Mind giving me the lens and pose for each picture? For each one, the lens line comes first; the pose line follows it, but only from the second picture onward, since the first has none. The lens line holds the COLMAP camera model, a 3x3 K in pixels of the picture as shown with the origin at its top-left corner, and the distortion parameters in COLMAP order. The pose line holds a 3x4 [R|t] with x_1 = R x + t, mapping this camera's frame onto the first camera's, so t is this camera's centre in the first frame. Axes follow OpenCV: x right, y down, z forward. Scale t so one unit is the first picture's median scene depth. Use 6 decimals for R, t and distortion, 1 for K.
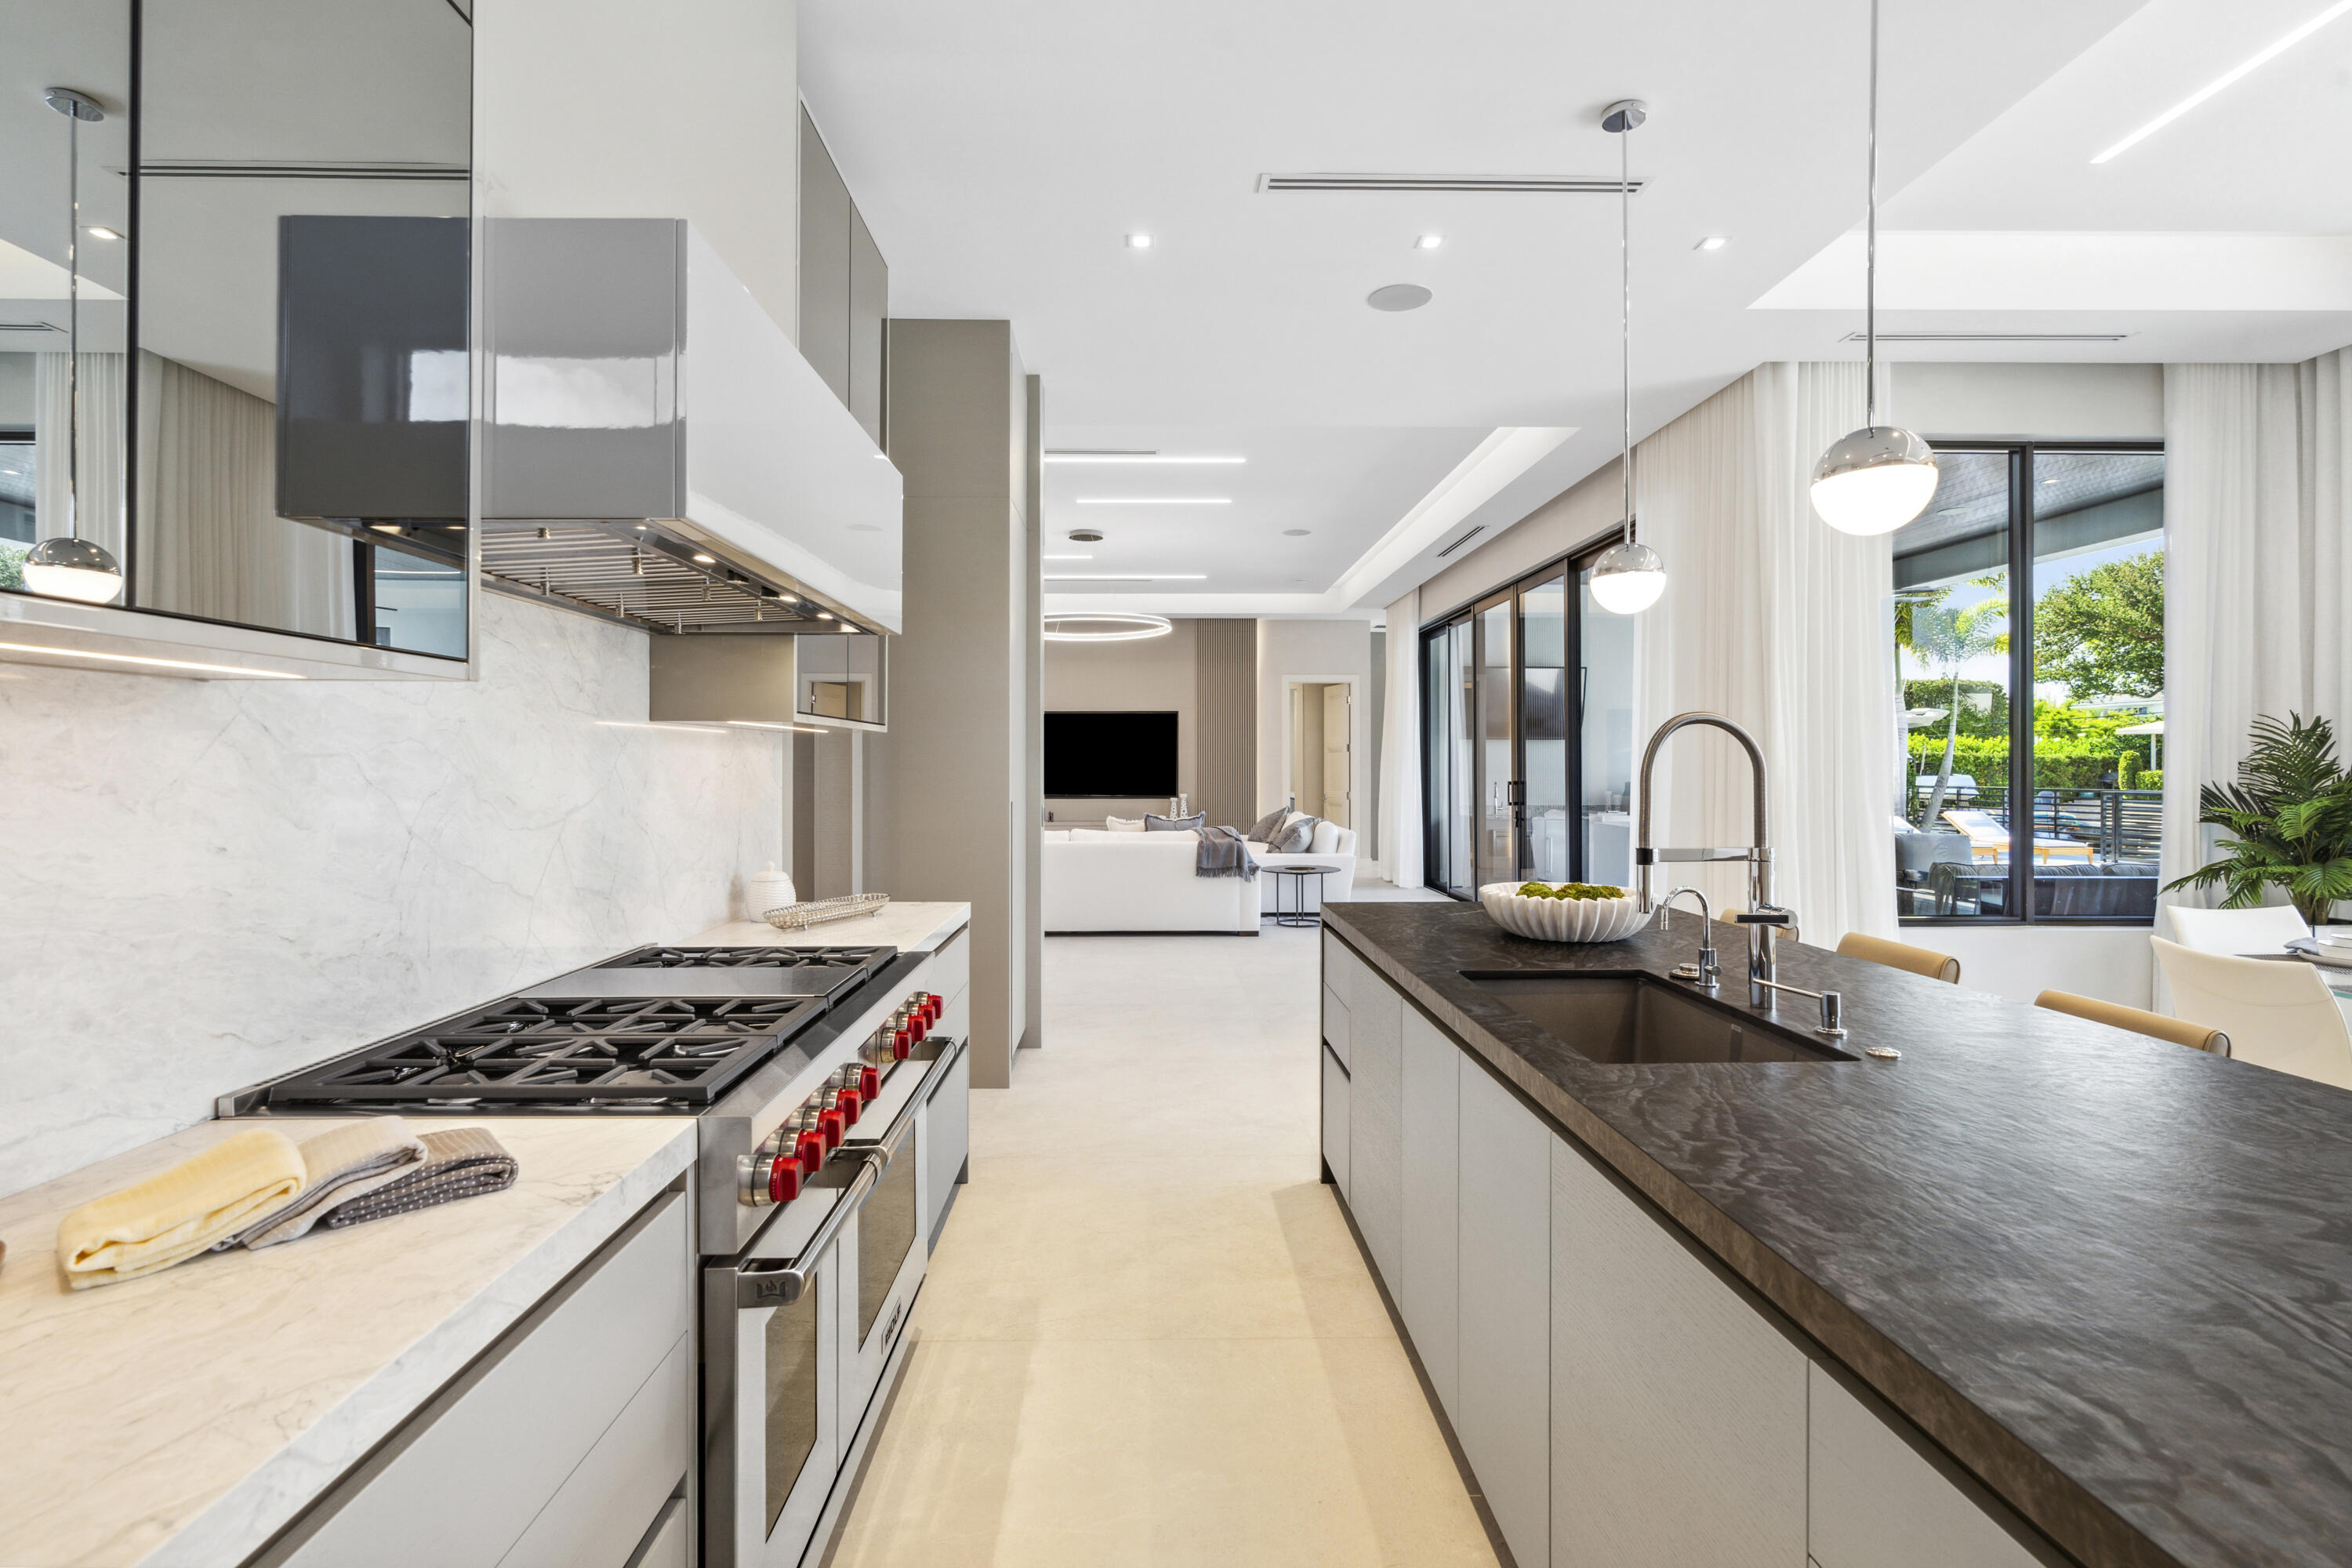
lens RADIAL K [[1069.8, 0, 1165.1], [0, 1069.8, 775.7], [0, 0, 1]] dist [0.001400, 0.000790]
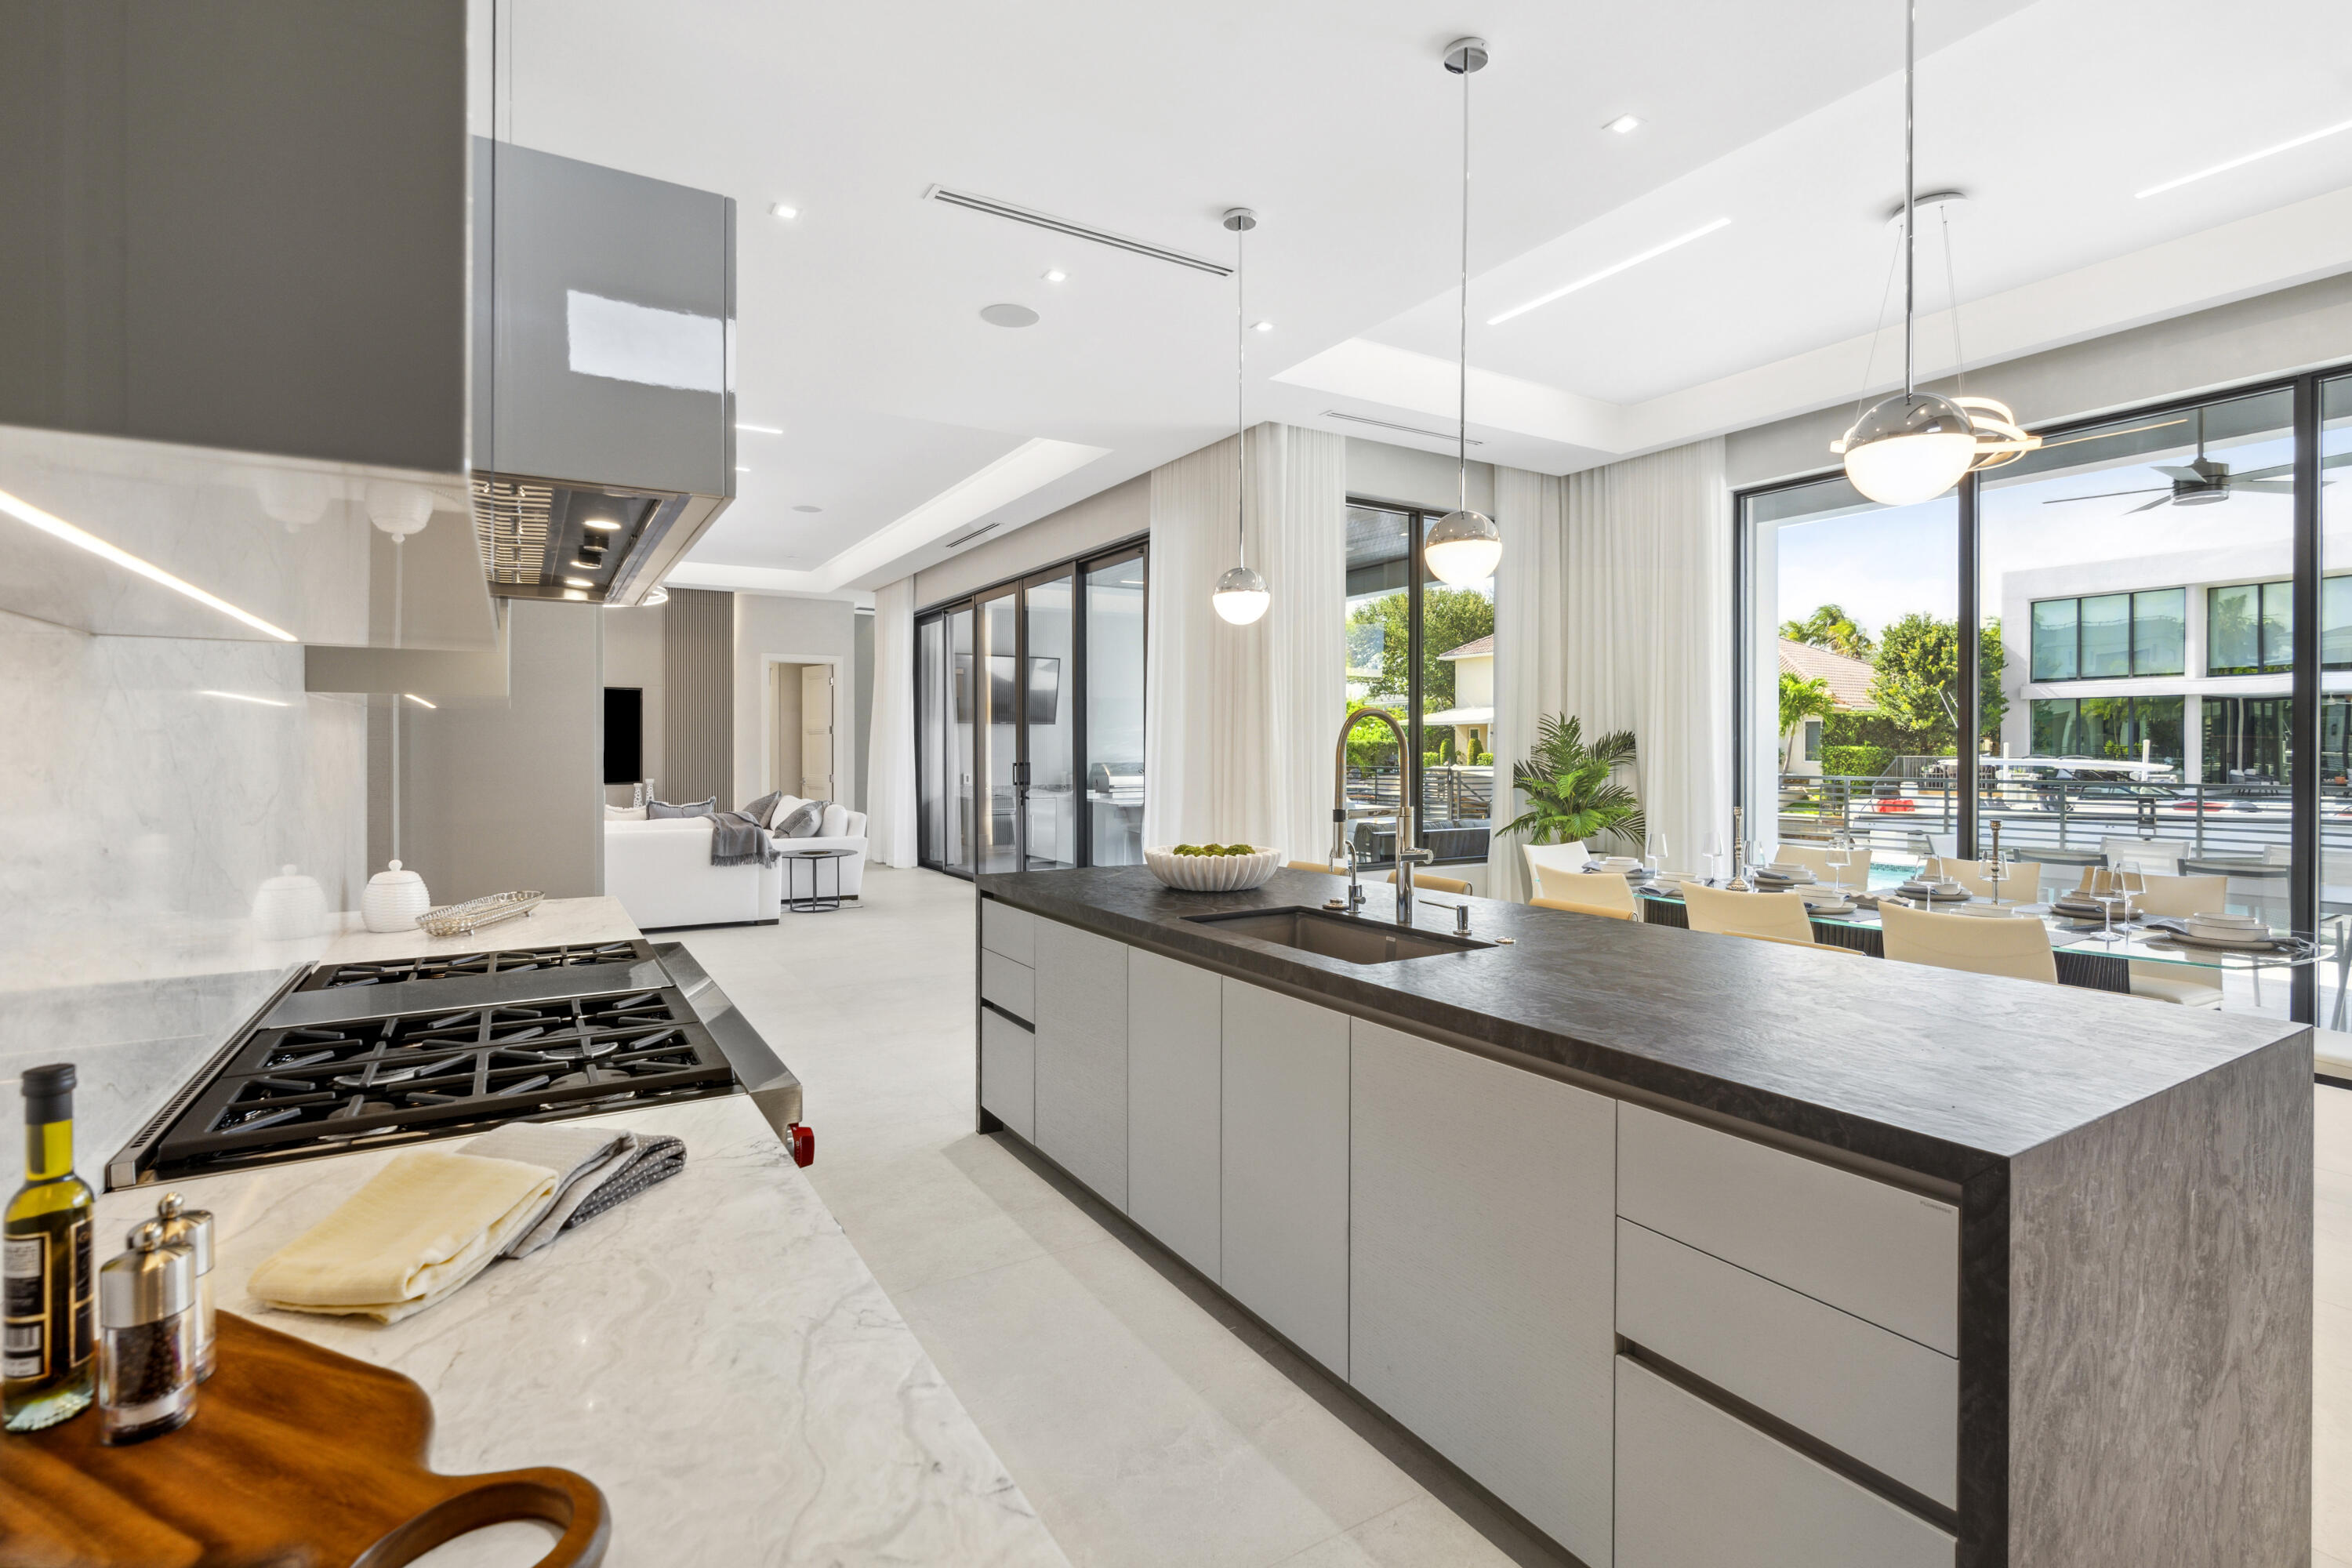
lens RADIAL K [[1076.7, 0, 1146.8], [0, 1076.7, 772.0], [0, 0, 1]] dist [0.001042, 0.000475]
pose [[0.871848, -0.009741, 0.489681, -0.169837], [0.003578, 0.999902, 0.013519, 0.000597], [-0.489764, -0.010035, 0.871797, -0.019528]]
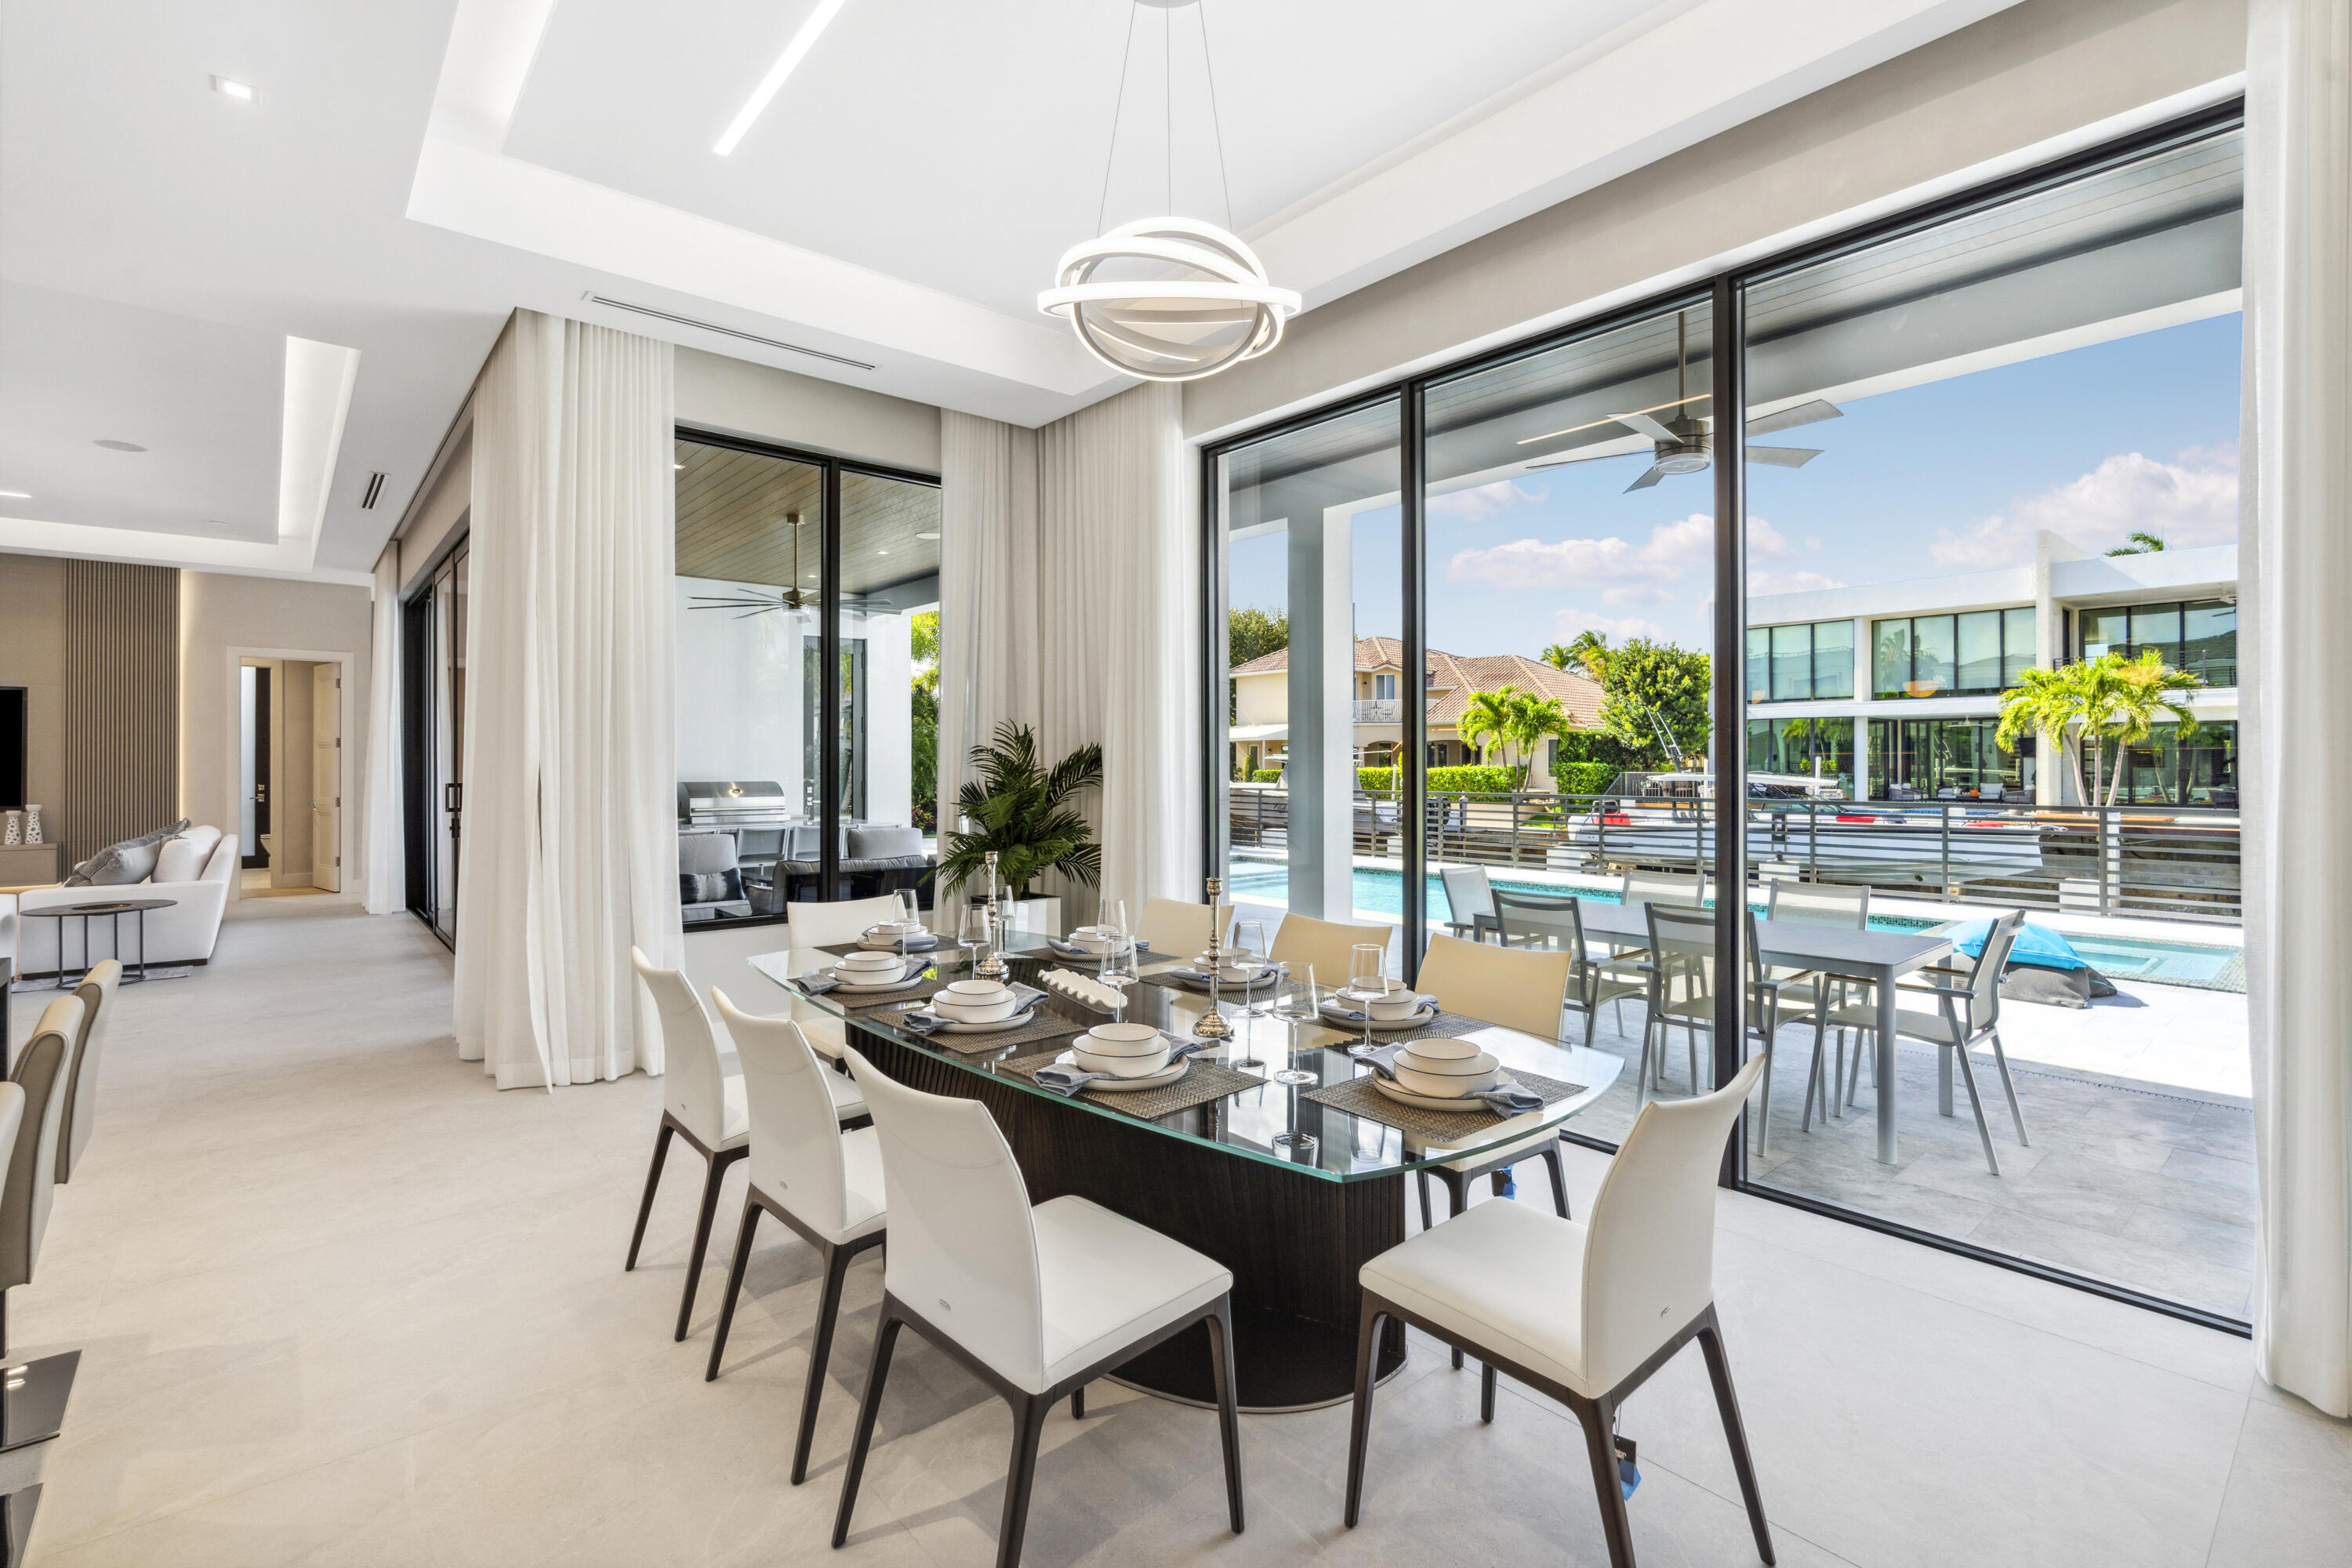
lens RADIAL K [[1063.2, 0, 1149.2], [0, 1063.2, 743.7], [0, 0, 1]] dist [-0.002995, -0.000126]
pose [[0.782147, 0.013101, 0.622956, 0.423161], [0.005353, 0.999601, -0.027743, -0.001701], [-0.623071, 0.025033, 0.781765, 0.004719]]
